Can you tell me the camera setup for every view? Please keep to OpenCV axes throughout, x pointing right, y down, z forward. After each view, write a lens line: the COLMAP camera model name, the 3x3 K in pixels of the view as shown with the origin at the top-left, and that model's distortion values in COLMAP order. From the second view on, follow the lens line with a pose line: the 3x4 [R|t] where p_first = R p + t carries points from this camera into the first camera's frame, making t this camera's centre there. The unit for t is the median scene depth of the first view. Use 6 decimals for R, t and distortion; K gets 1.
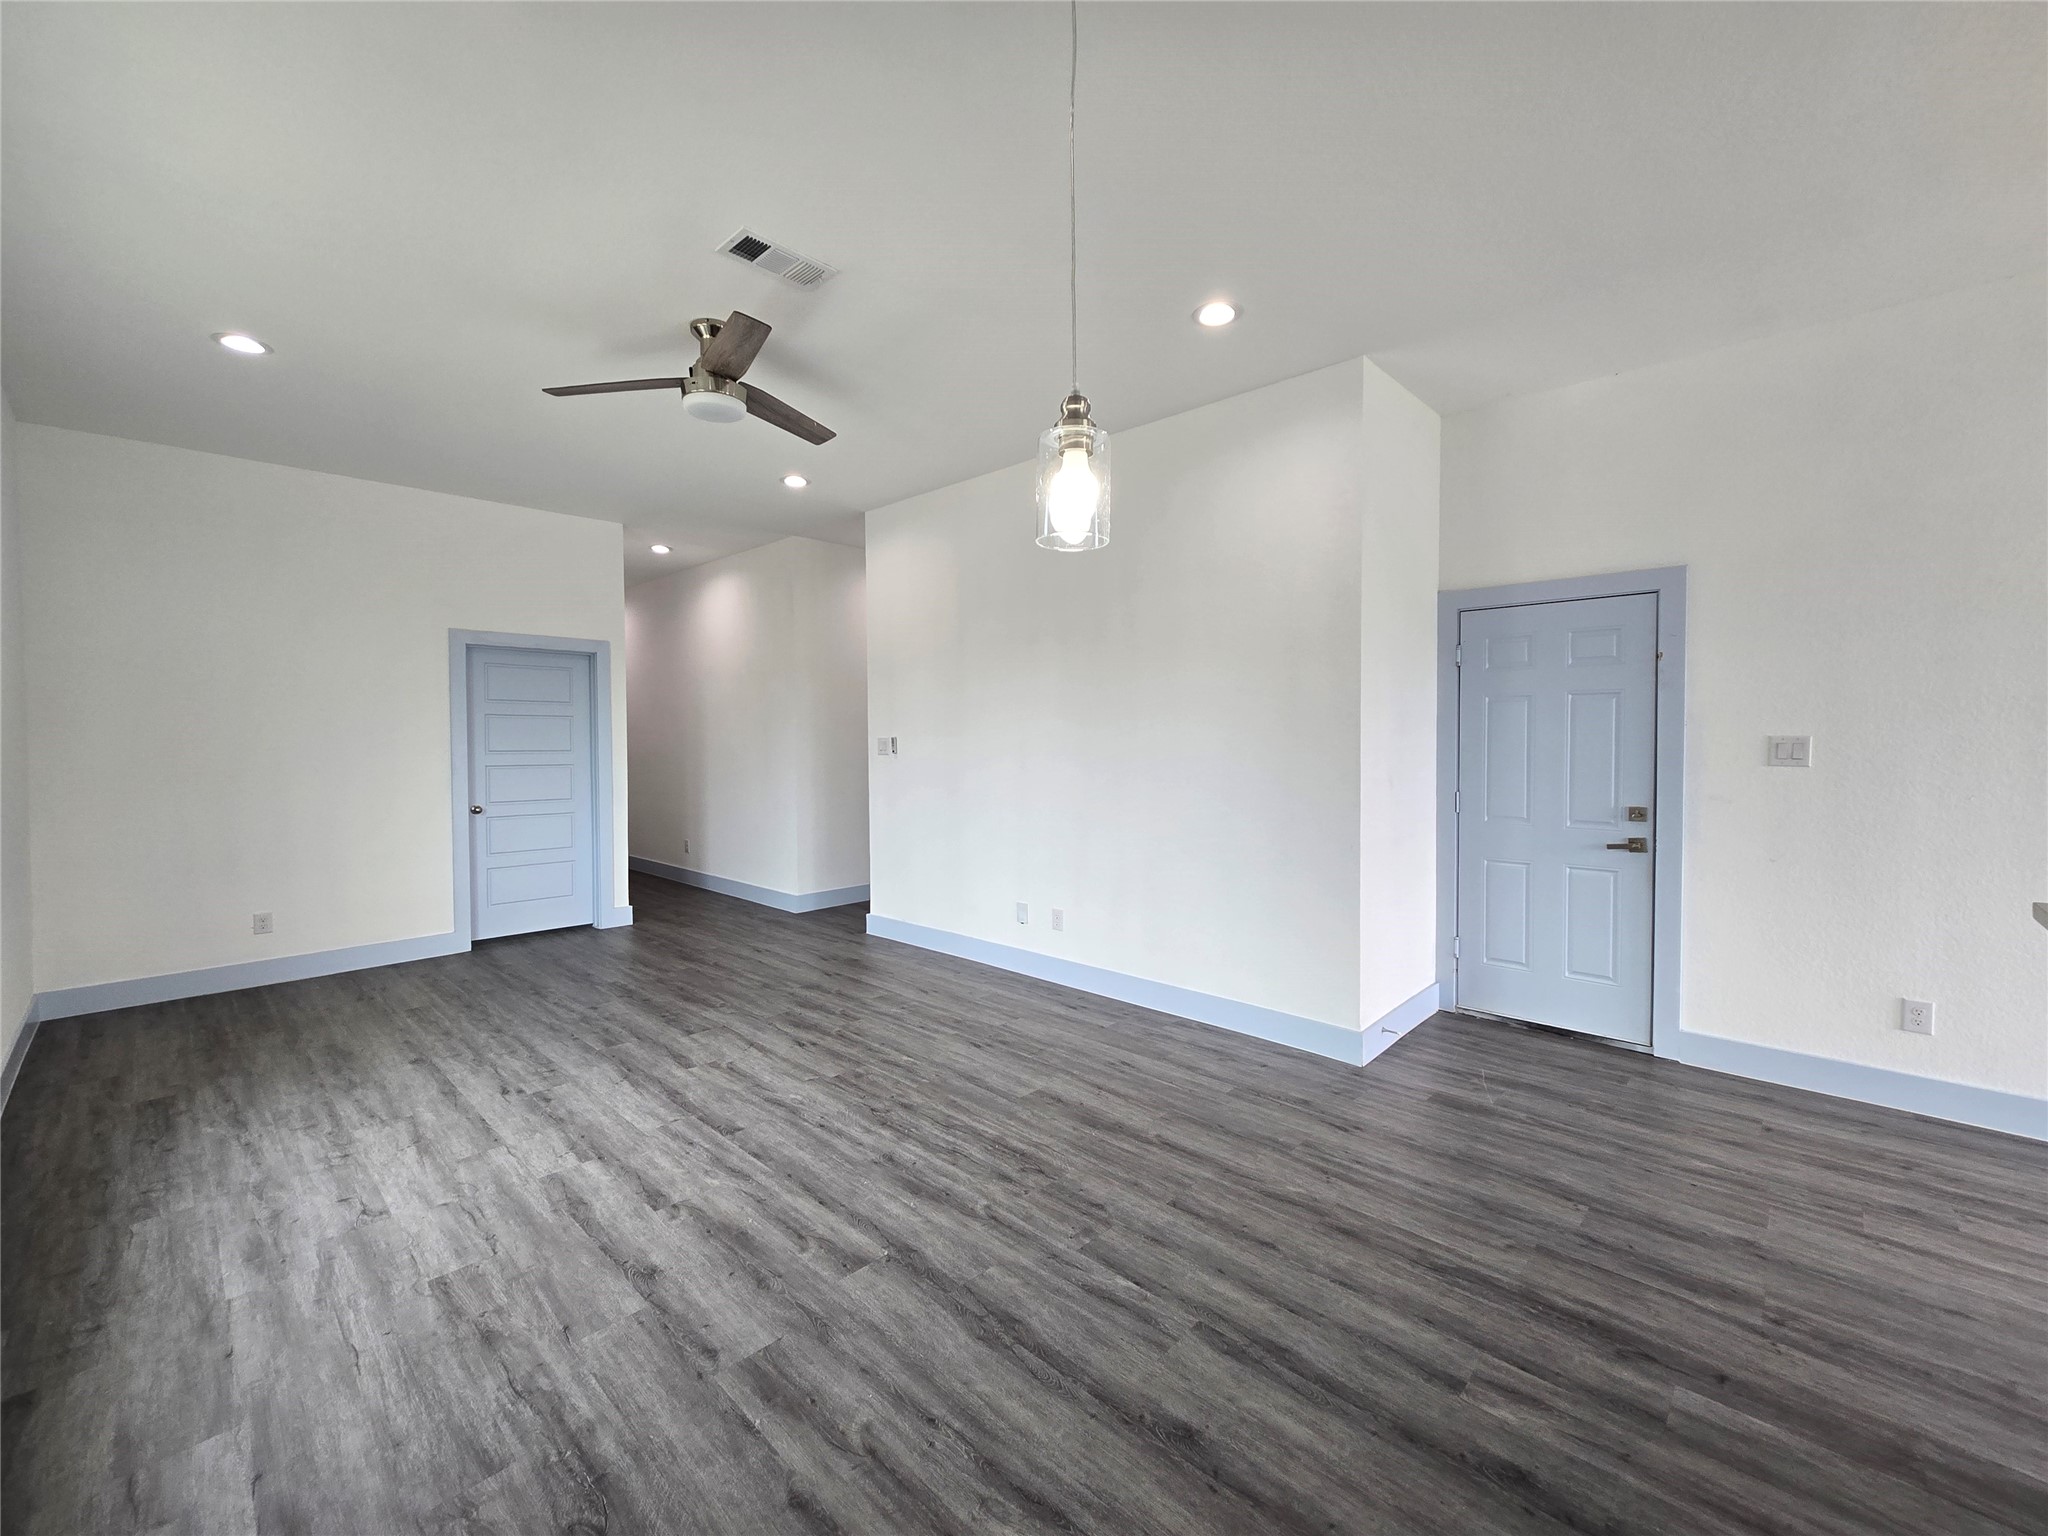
lens RADIAL K [[828.8, 0, 1026.9], [0, 828.8, 758.2], [0, 0, 1]] dist [0.002190, 0.000348]
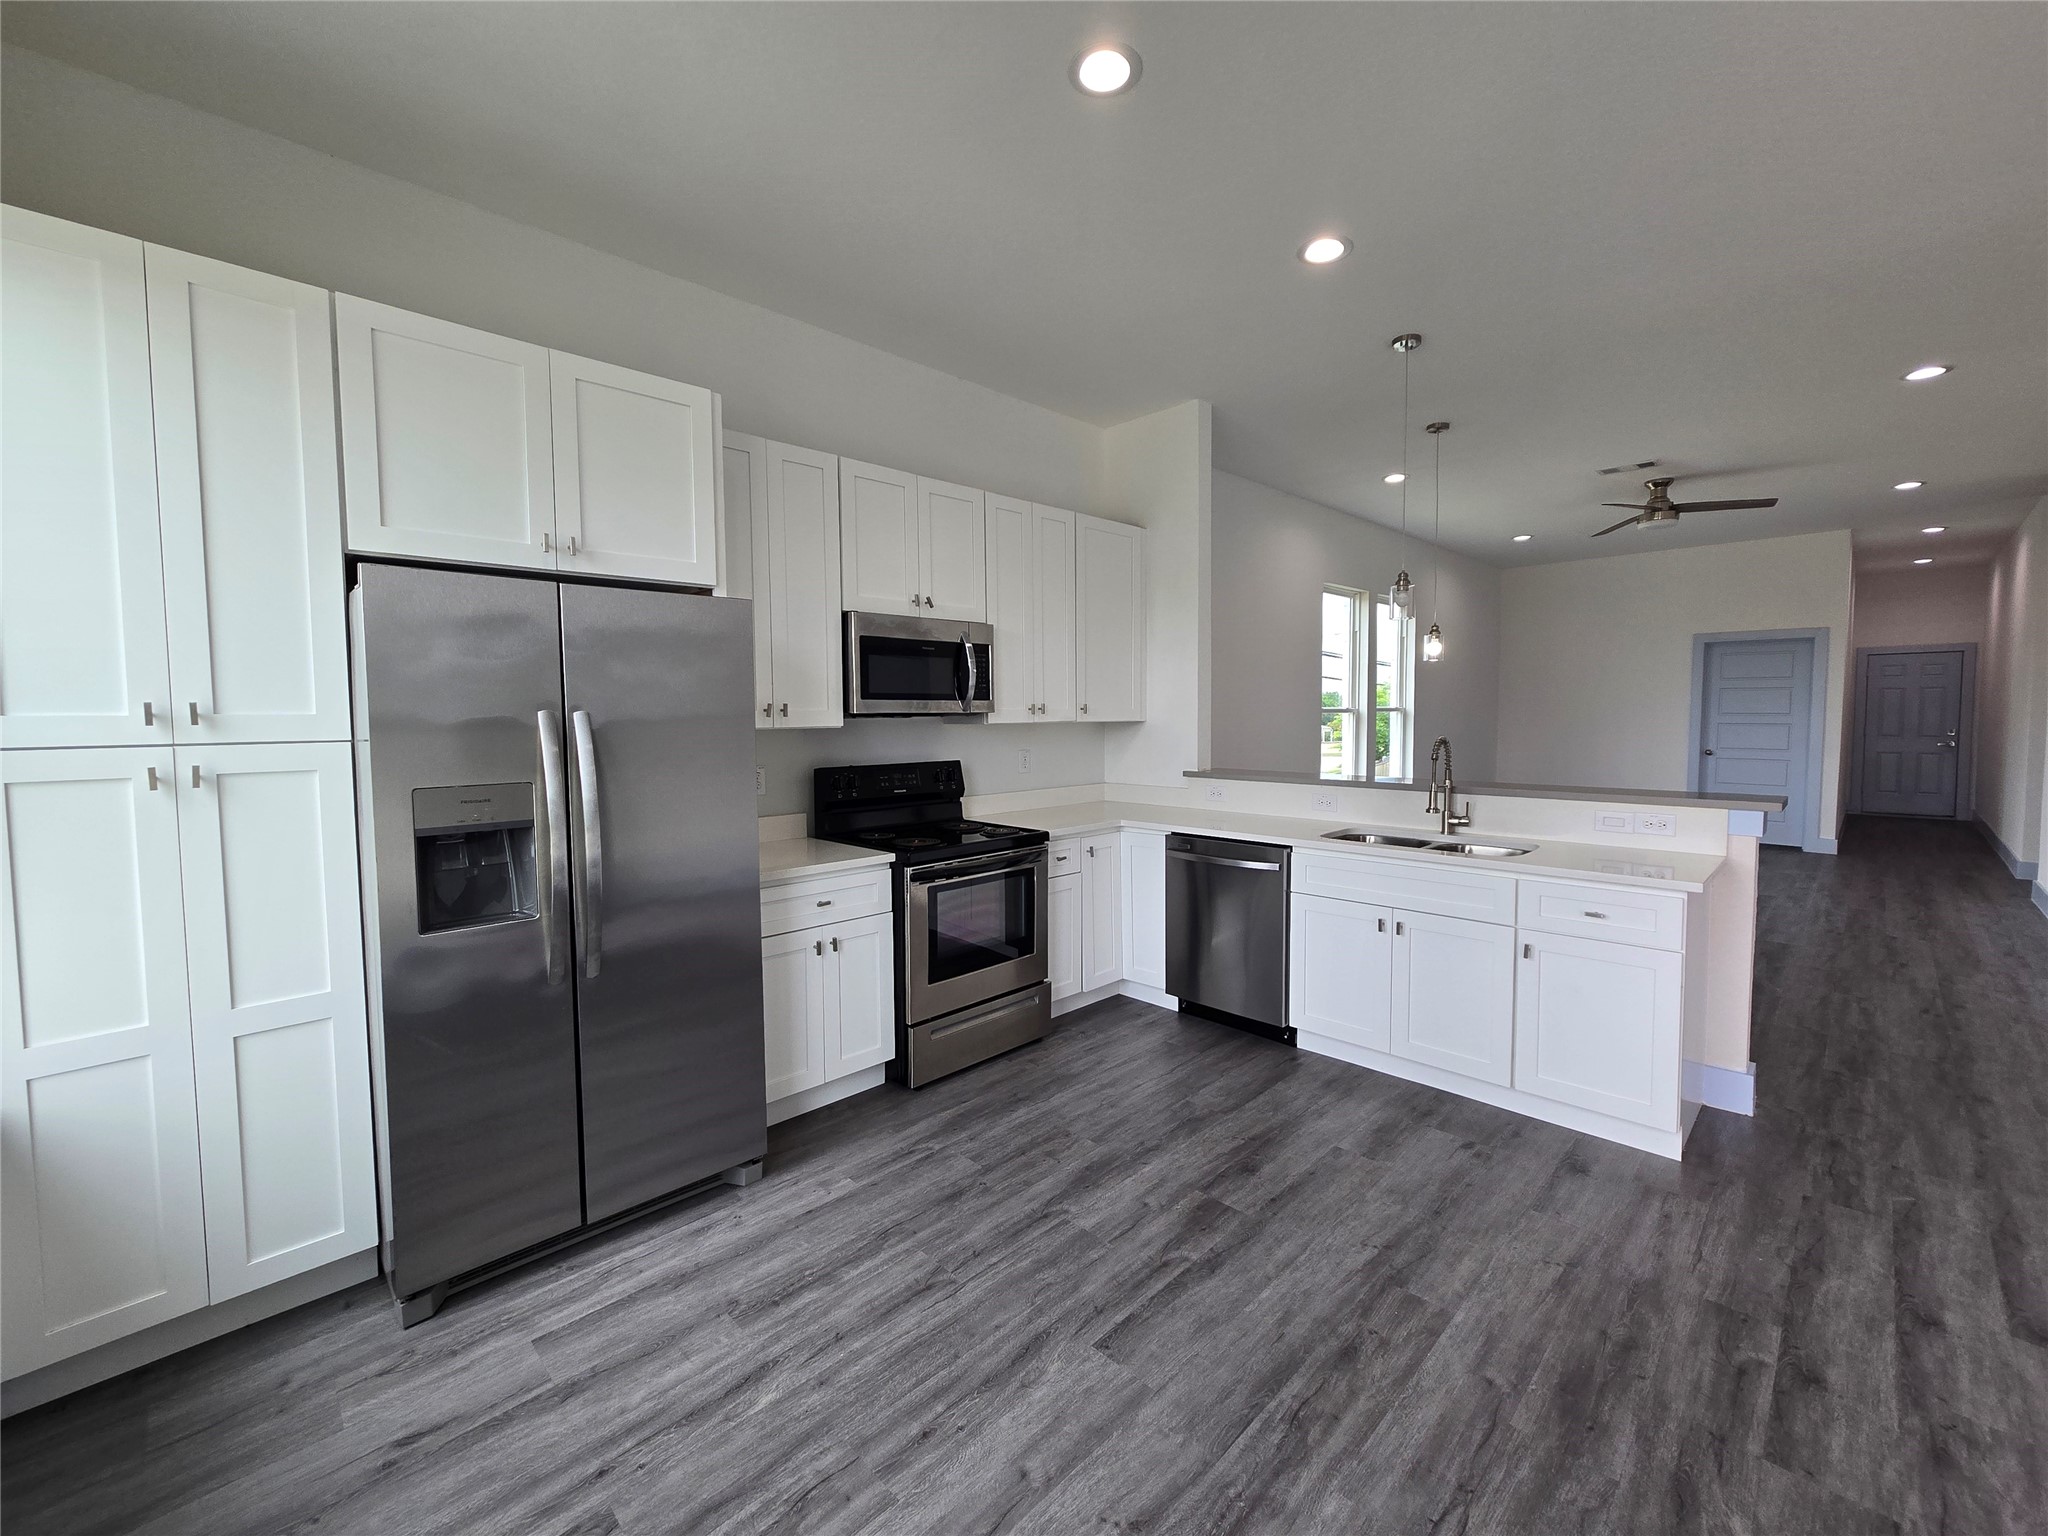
lens RADIAL K [[828.8, 0, 1026.9], [0, 828.8, 758.2], [0, 0, 1]] dist [0.002190, 0.000348]
pose [[-0.040886, 0.060274, -0.997344, 0.893461], [-0.016316, 0.998005, 0.060983, 0.001450], [0.999031, 0.018766, -0.039821, -0.177104]]
